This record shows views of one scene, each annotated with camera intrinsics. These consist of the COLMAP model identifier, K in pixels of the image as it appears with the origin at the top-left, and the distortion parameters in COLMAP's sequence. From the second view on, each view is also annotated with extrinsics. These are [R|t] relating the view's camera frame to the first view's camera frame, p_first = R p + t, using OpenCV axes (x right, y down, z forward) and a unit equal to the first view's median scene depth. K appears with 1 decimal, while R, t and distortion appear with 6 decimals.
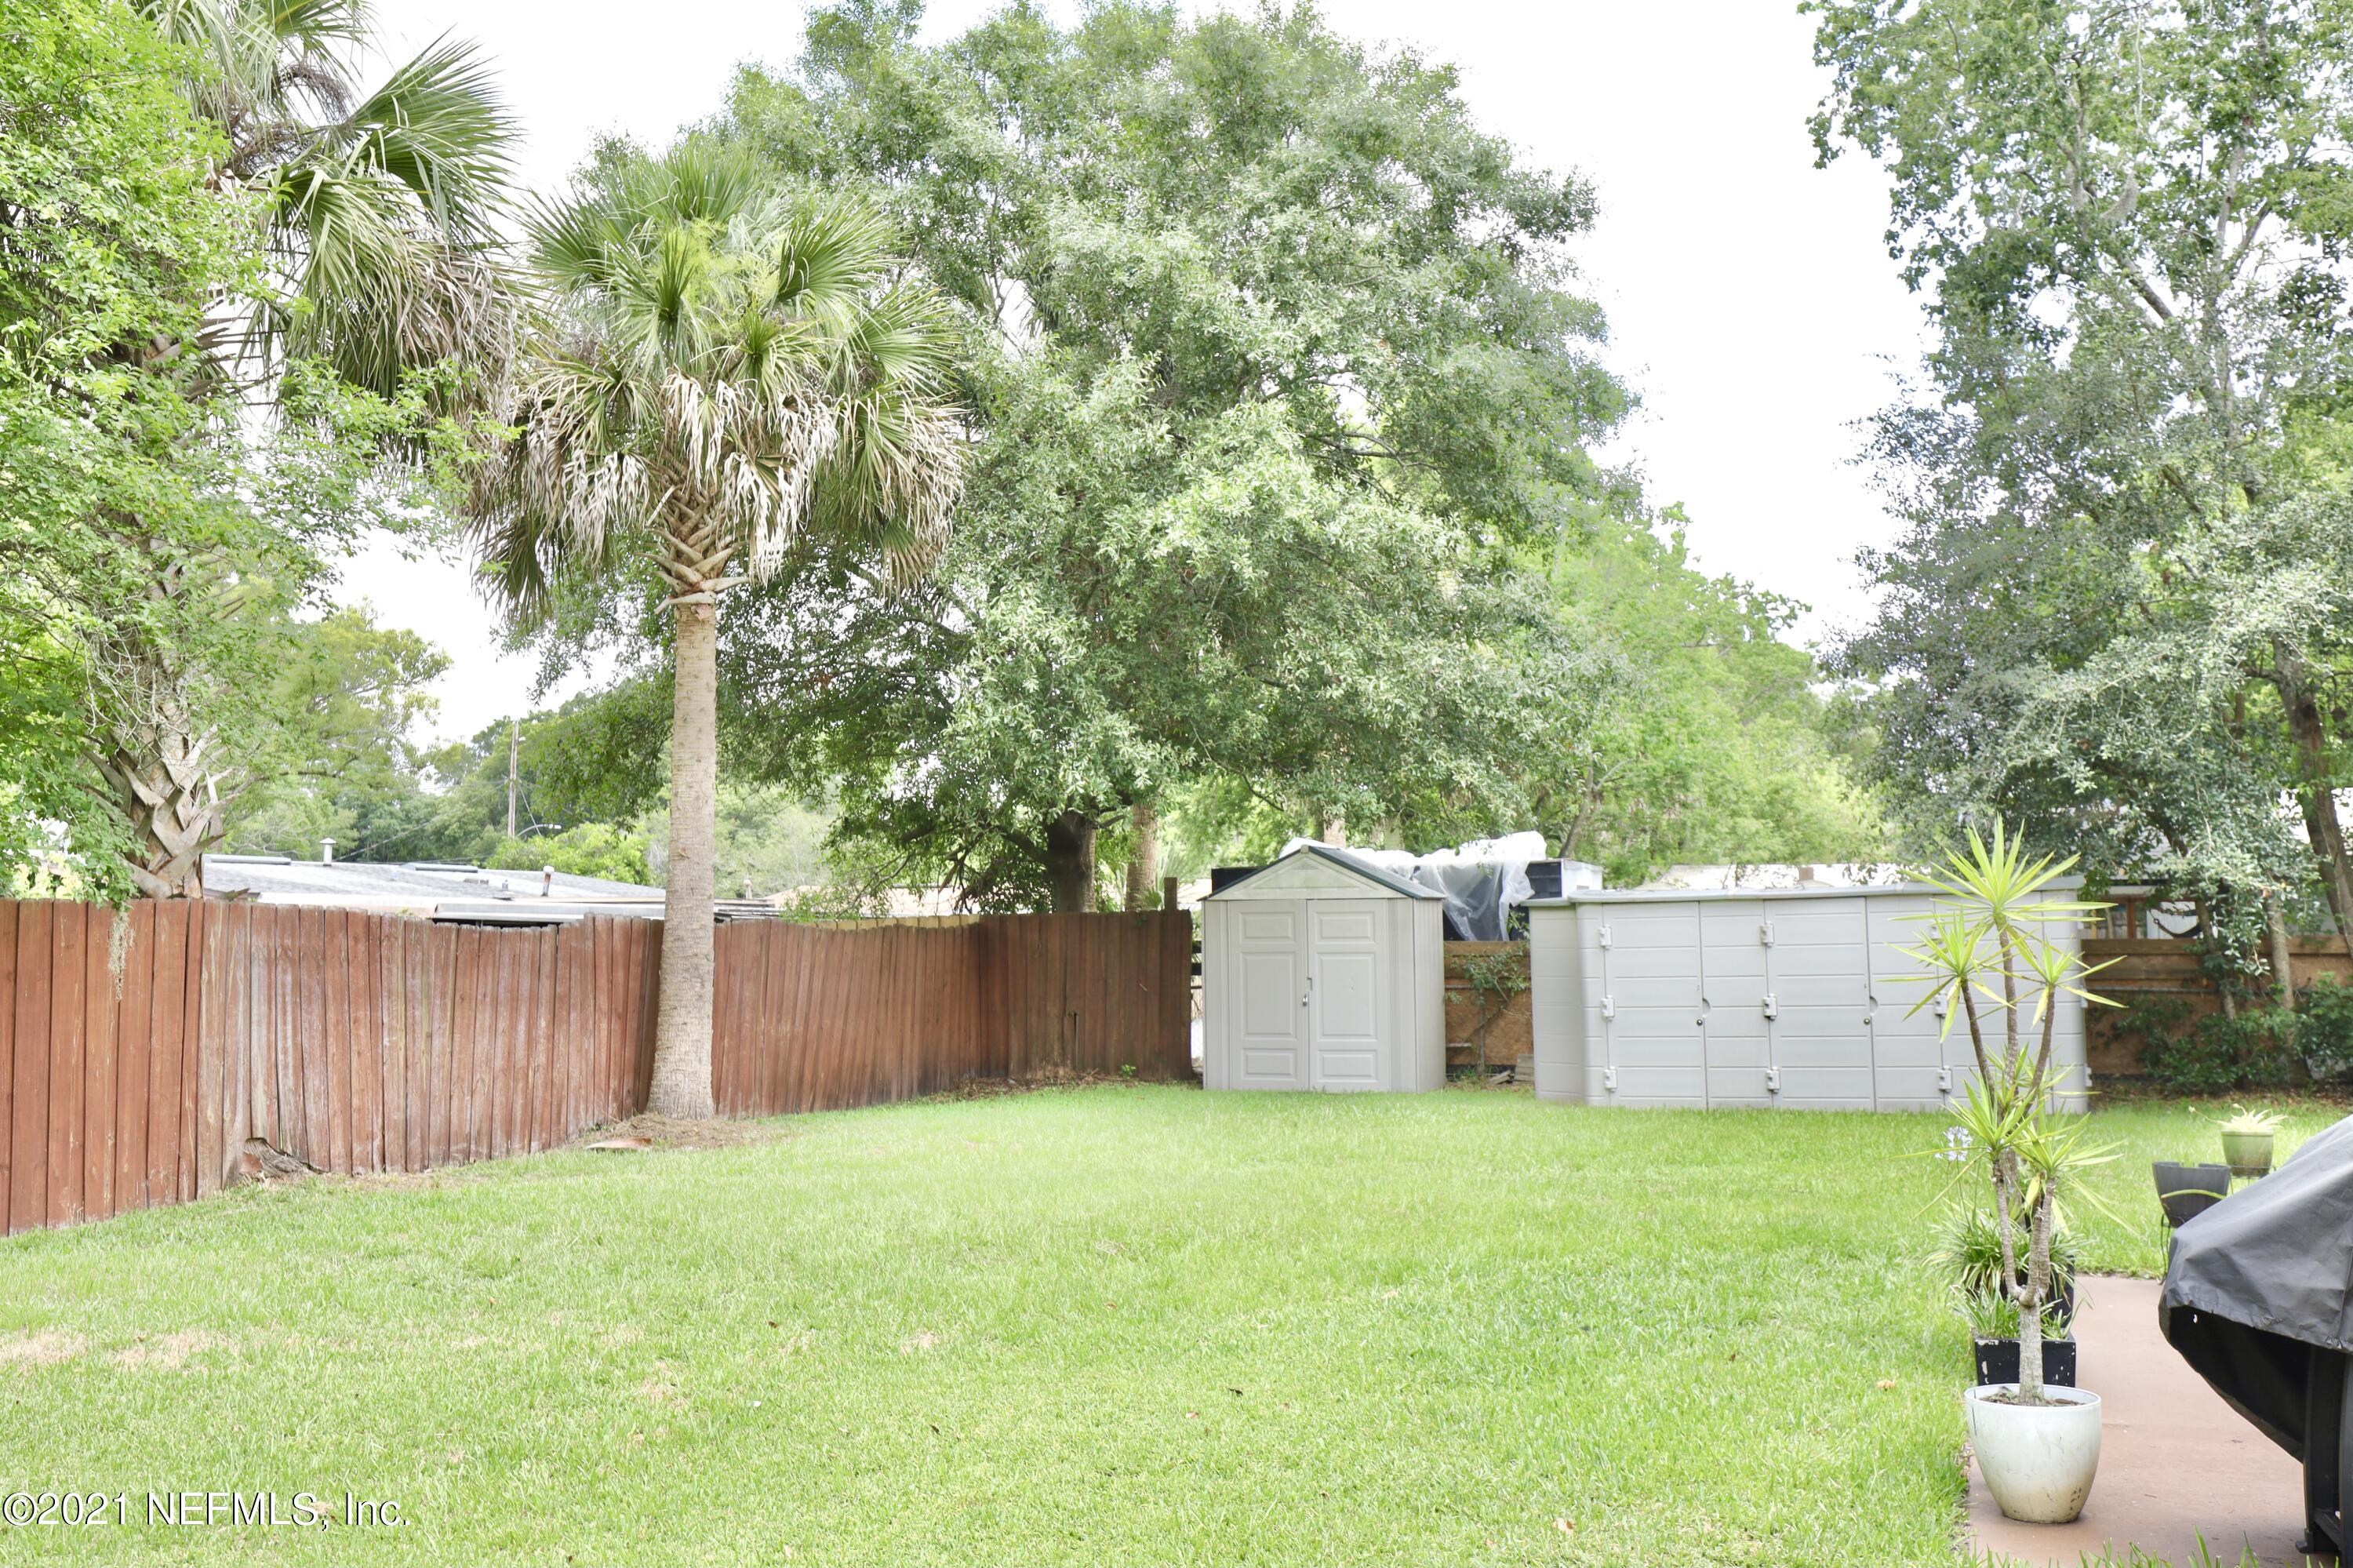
lens RADIAL K [[2303.4, 0, 1185.9], [0, 2303.4, 806.2], [0, 0, 1]] dist [0.070731, 0.025228]
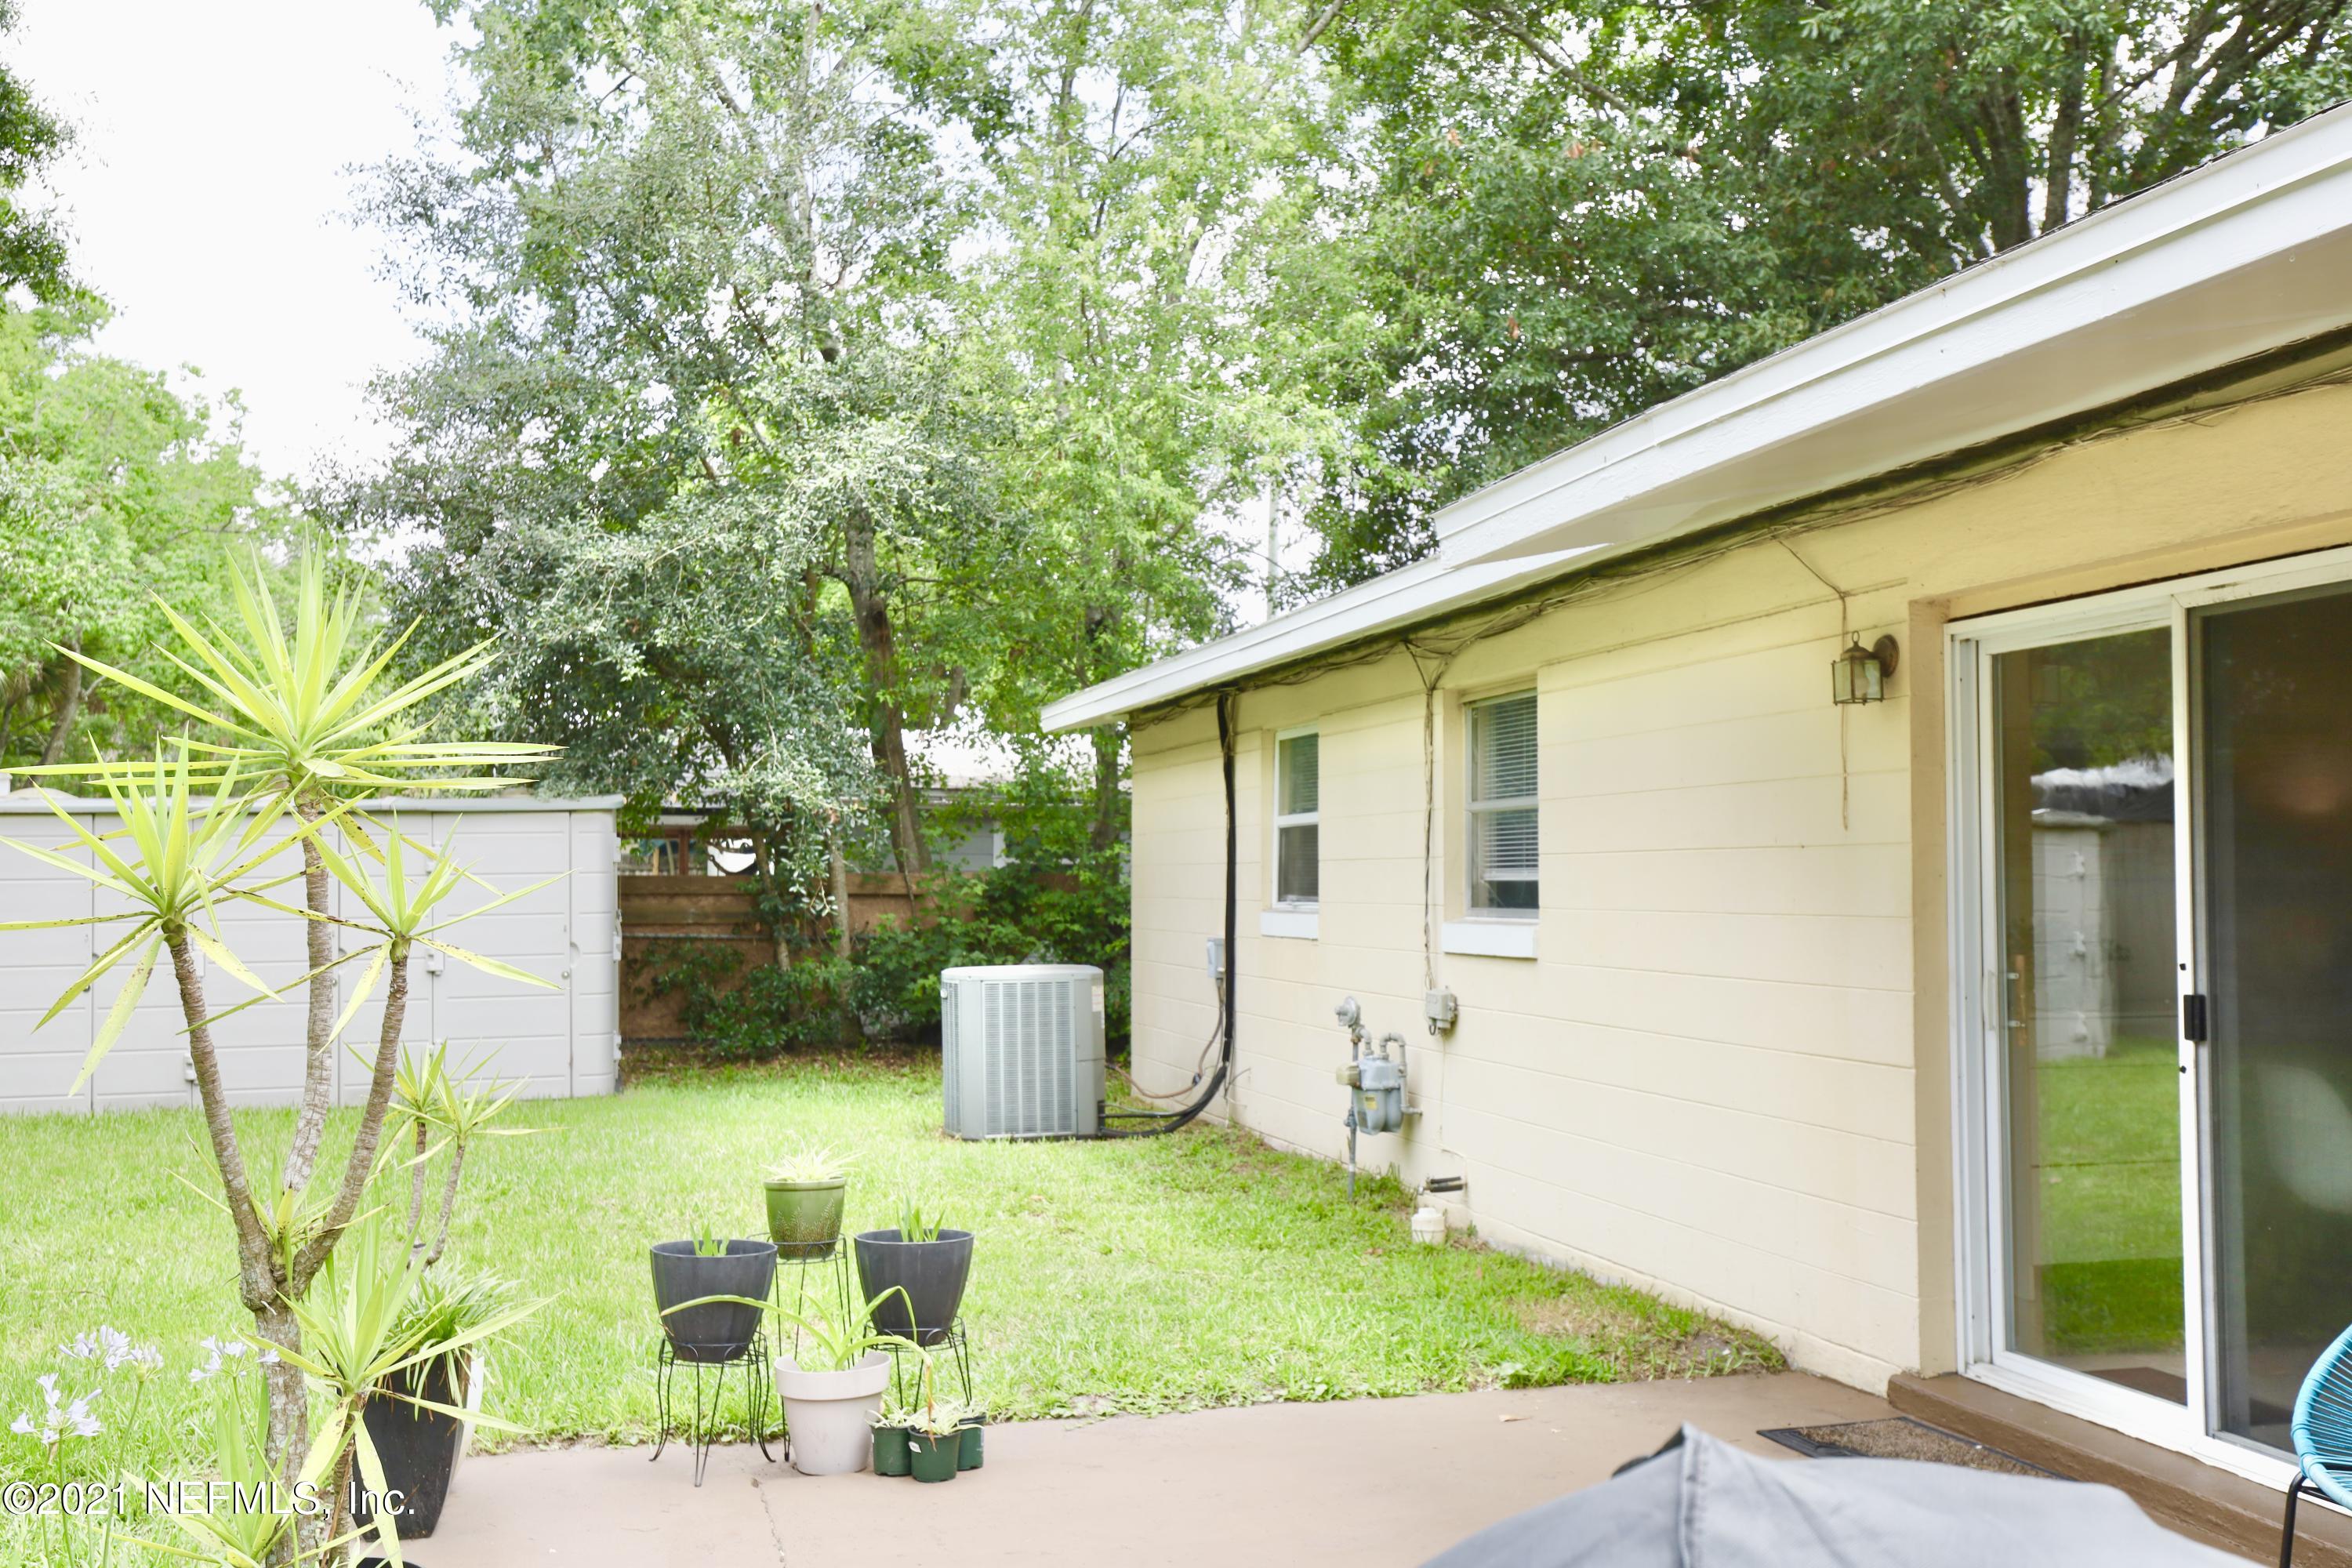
lens RADIAL K [[2302.4, 0, 1185.4], [0, 2302.4, 806.2], [0, 0, 1]] dist [0.070731, 0.025228]
pose [[0.825397, 0.032956, 0.563591, 0.100688], [-0.045072, 0.998955, 0.007595, 0.019977], [-0.562751, -0.031671, 0.826019, 0.247272]]
